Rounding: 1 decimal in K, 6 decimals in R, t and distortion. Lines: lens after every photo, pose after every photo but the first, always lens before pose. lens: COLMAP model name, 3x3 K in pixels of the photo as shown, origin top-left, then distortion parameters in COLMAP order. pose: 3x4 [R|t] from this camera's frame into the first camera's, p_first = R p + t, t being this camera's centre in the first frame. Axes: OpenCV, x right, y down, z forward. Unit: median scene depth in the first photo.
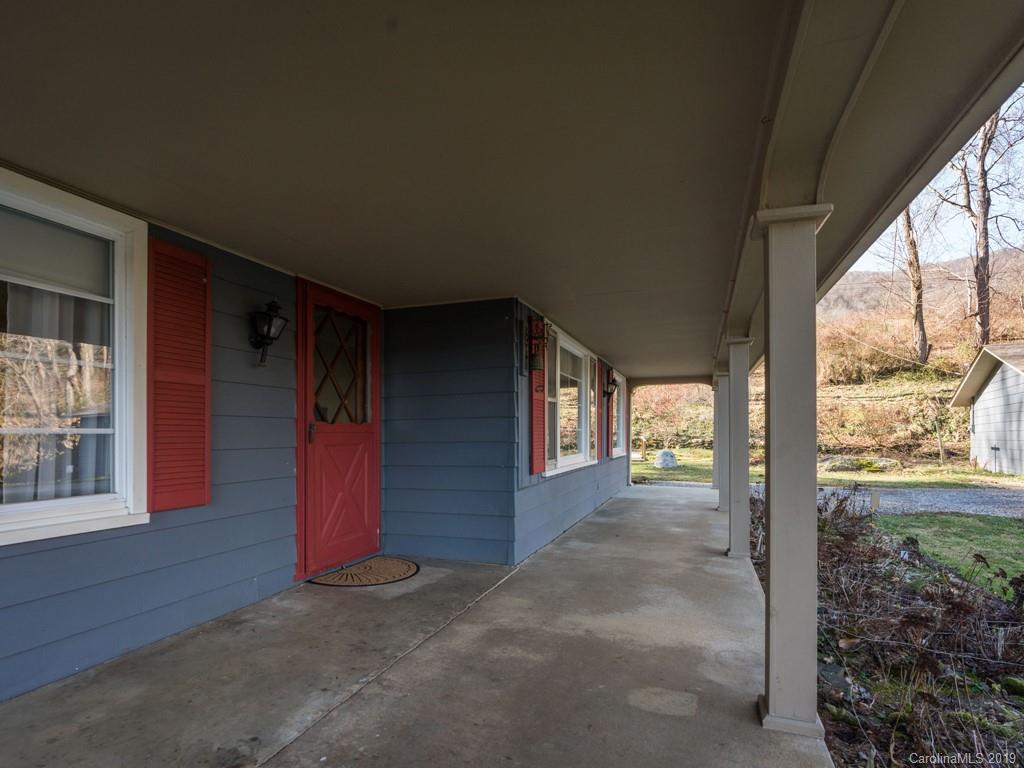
lens RADIAL K [[525.0, 0, 503.4], [0, 525.0, 421.5], [0, 0, 1]] dist [-0.024518, 0.003633]
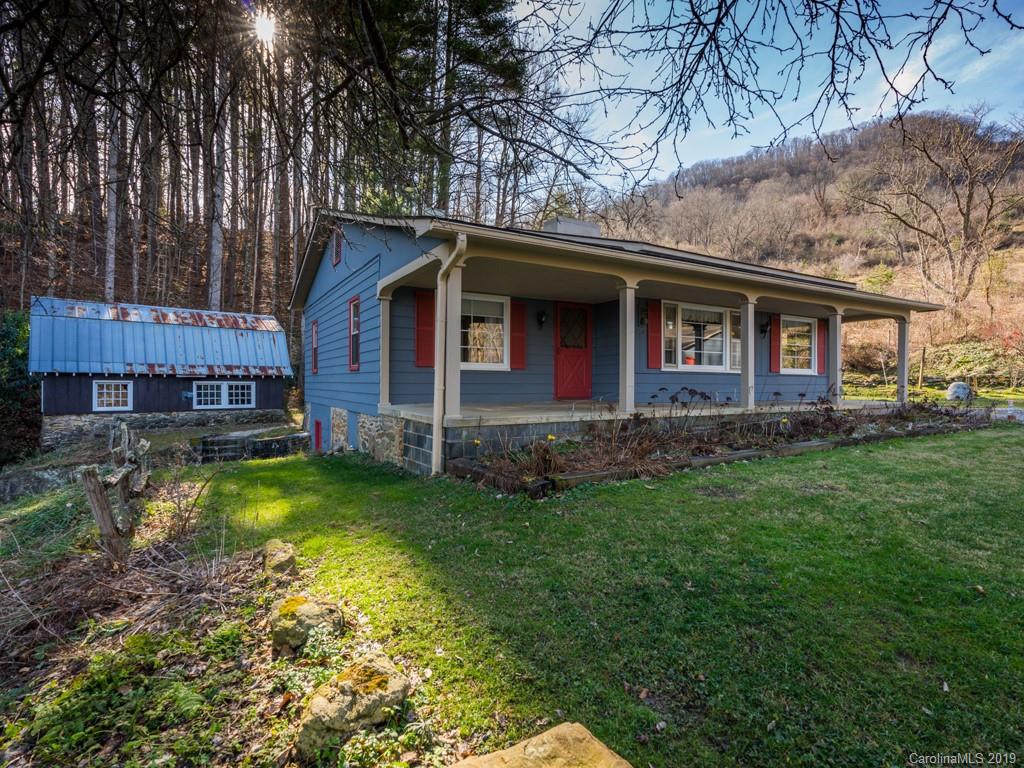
lens RADIAL K [[525.0, 0, 511.4], [0, 525.0, 381.2], [0, 0, 1]] dist [-0.024518, 0.003633]
pose [[0.754412, 0.003107, -0.656393, 1.531803], [0.006204, 0.999910, 0.011864, 0.172054], [0.656371, -0.013022, 0.754326, -1.594676]]
